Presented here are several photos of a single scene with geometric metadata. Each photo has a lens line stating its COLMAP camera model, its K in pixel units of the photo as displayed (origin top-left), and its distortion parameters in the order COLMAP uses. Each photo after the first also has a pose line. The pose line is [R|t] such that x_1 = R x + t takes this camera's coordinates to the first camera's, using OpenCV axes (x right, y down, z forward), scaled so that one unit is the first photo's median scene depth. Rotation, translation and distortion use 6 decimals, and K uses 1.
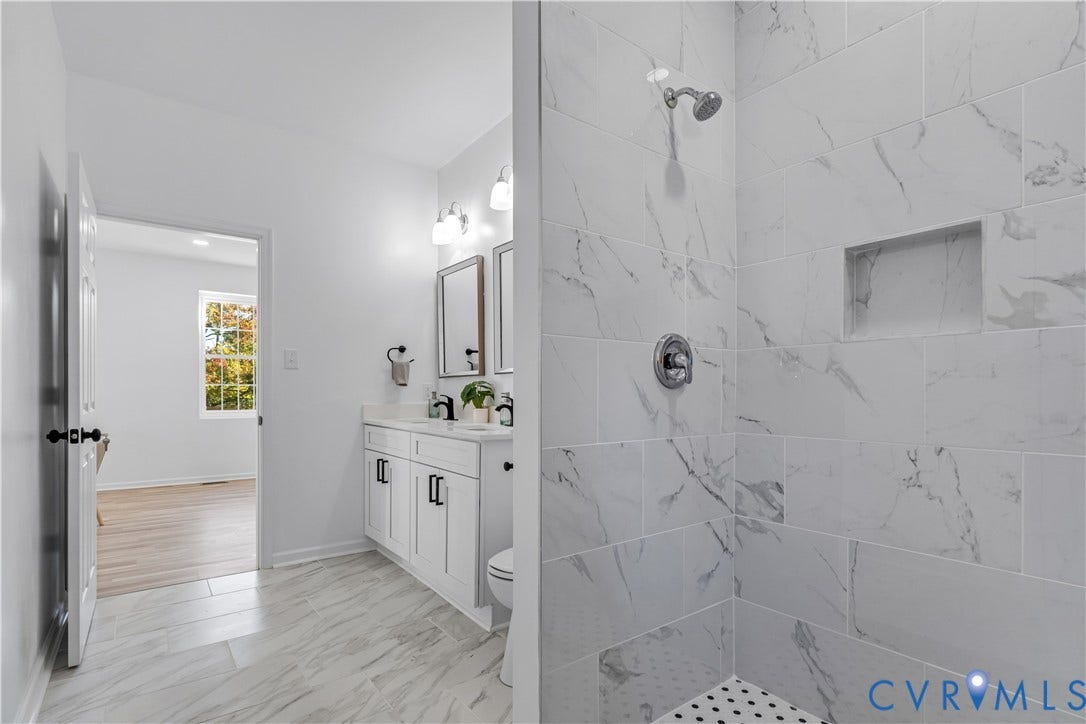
lens RADIAL K [[524.7, 0, 542.7], [0, 524.7, 389.3], [0, 0, 1]] dist [0.000205, 0.000095]
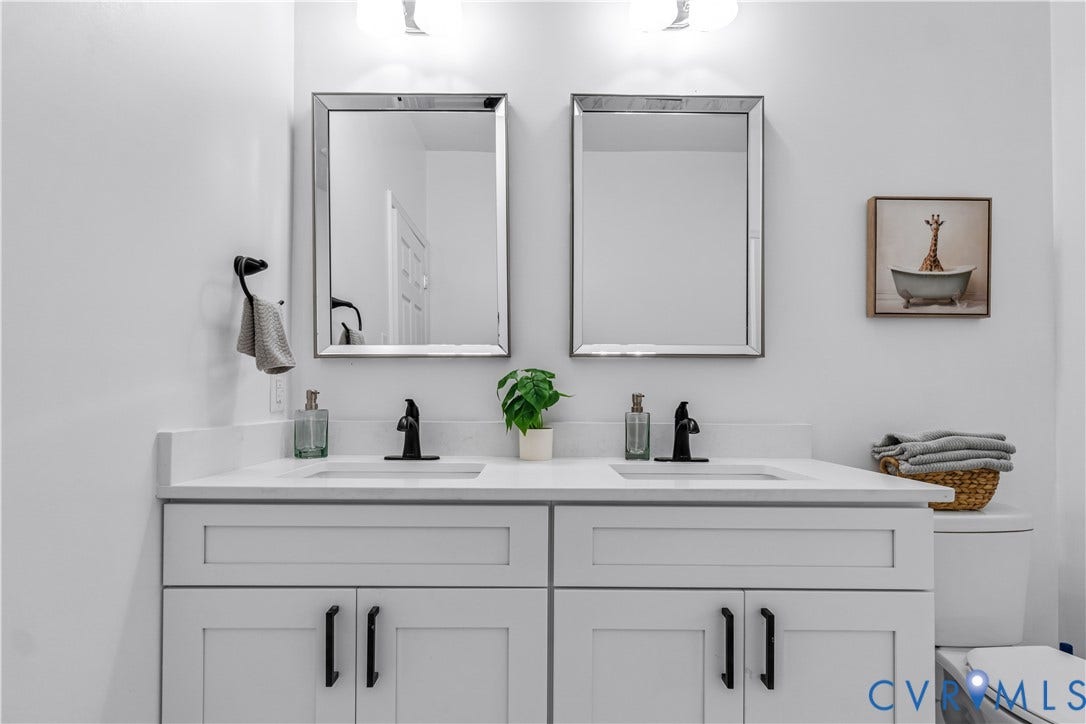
lens RADIAL K [[525.7, 0, 539.8], [0, 525.7, 399.9], [0, 0, 1]] dist [-0.005267, -0.000775]
pose [[0.598896, 0.018337, 0.800617, -0.445374], [-0.010808, 0.999832, -0.014815, 0.015390], [-0.800754, 0.000220, 0.598994, 0.673805]]
